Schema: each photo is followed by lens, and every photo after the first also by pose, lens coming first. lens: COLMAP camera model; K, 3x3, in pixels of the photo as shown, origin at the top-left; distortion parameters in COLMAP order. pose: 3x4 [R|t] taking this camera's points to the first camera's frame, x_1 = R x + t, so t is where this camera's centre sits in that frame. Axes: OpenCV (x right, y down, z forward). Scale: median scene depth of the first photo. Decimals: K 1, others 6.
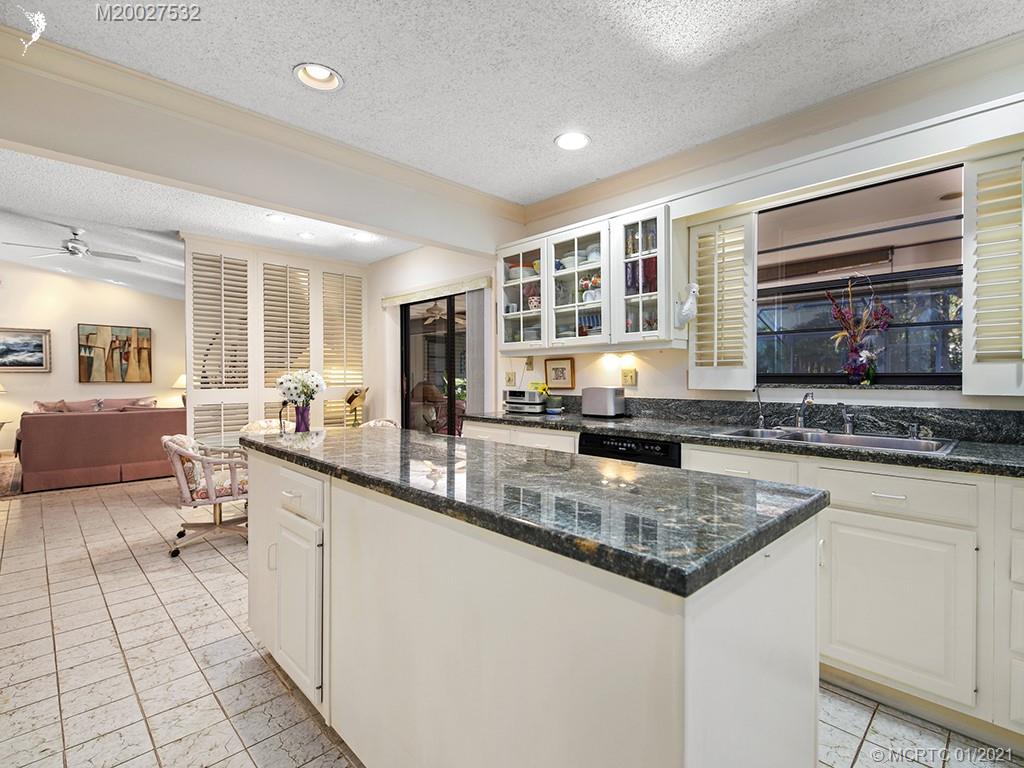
lens RADIAL K [[494.9, 0, 513.7], [0, 494.9, 383.4], [0, 0, 1]] dist [-0.001912, -0.006559]
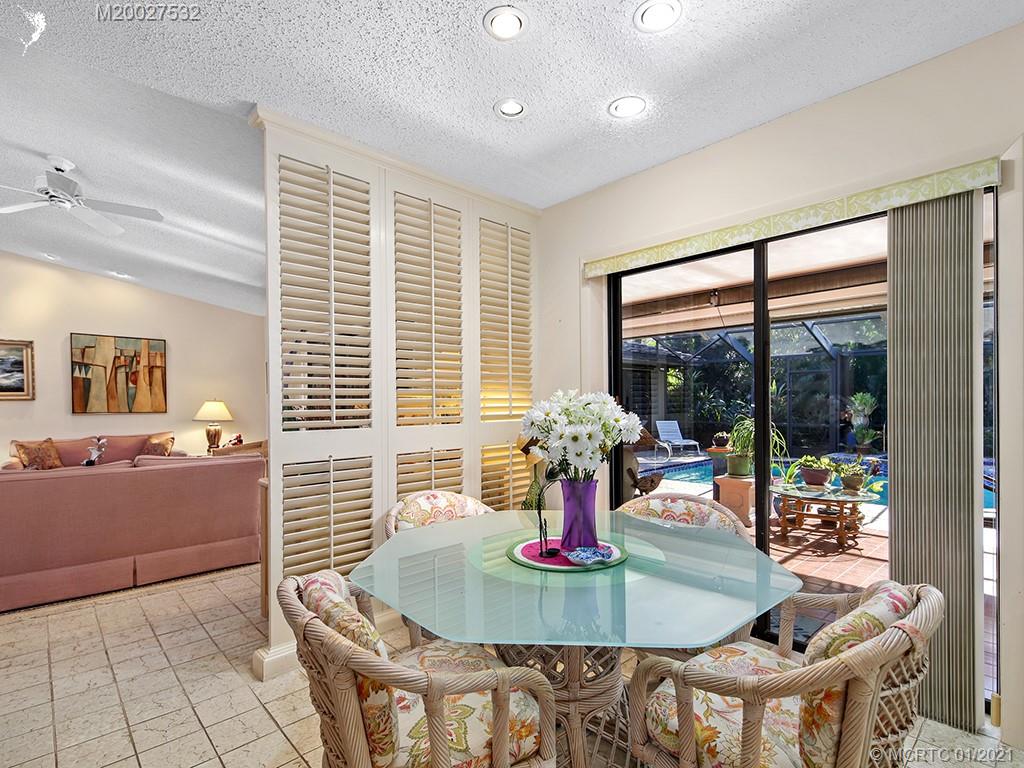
lens RADIAL K [[494.9, 0, 467.5], [0, 494.9, 404.1], [0, 0, 1]] dist [-0.001912, -0.006559]
pose [[0.998260, -0.007816, -0.058441, -0.253685], [0.007419, 0.999948, -0.007006, -0.006312], [0.058493, 0.006560, 0.998266, 0.302678]]
